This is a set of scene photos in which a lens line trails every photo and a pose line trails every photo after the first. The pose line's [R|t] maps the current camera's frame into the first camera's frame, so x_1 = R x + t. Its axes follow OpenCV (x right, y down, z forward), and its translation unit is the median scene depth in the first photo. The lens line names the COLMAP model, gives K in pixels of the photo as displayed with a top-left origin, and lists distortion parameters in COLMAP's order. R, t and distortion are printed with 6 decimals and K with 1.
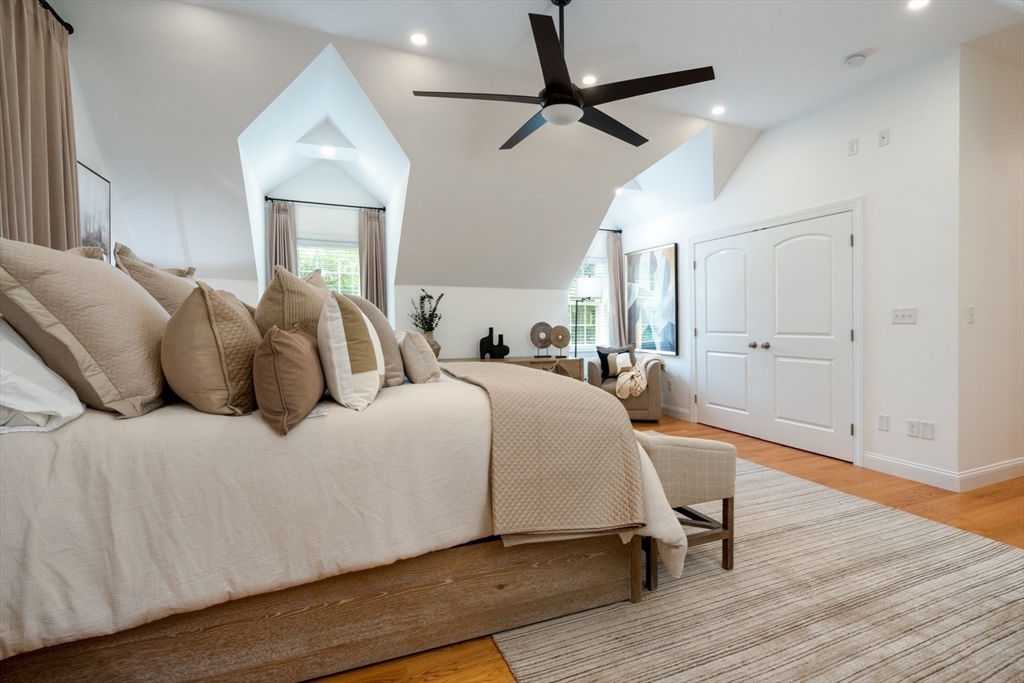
lens RADIAL K [[460.4, 0, 511.9], [0, 460.4, 334.6], [0, 0, 1]] dist [-0.003591, 0.000047]
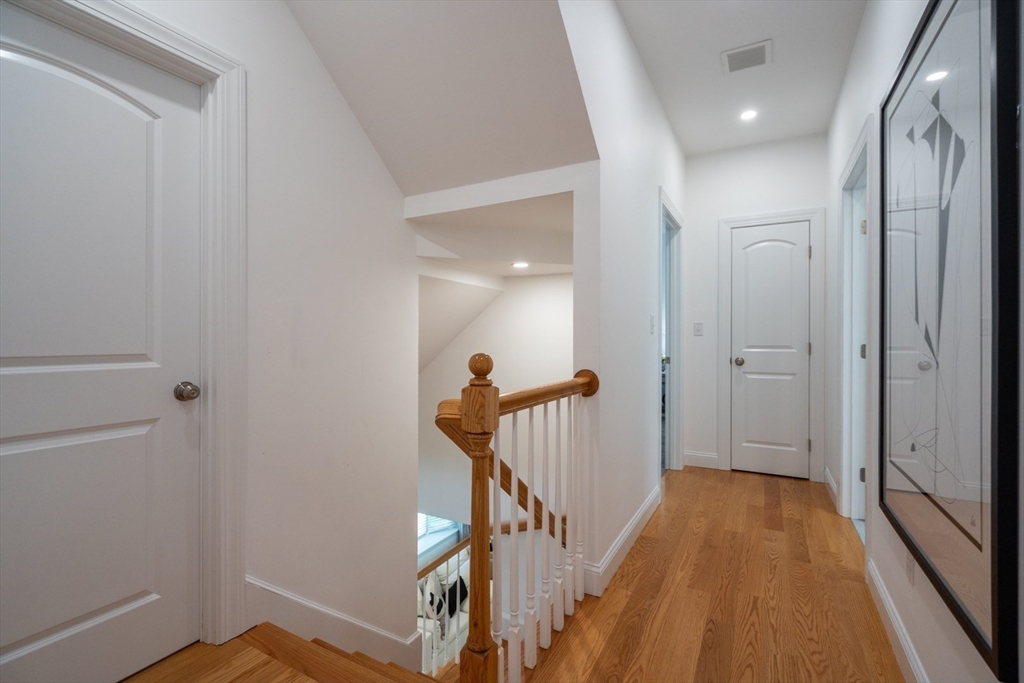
lens RADIAL K [[460.4, 0, 511.9], [0, 460.4, 334.6], [0, 0, 1]] dist [-0.003591, 0.000047]
pose [[0.779197, 0.003808, 0.626767, -0.351232], [0.006404, 0.999881, -0.014036, -0.017555], [-0.626746, 0.014951, 0.779080, 0.621188]]
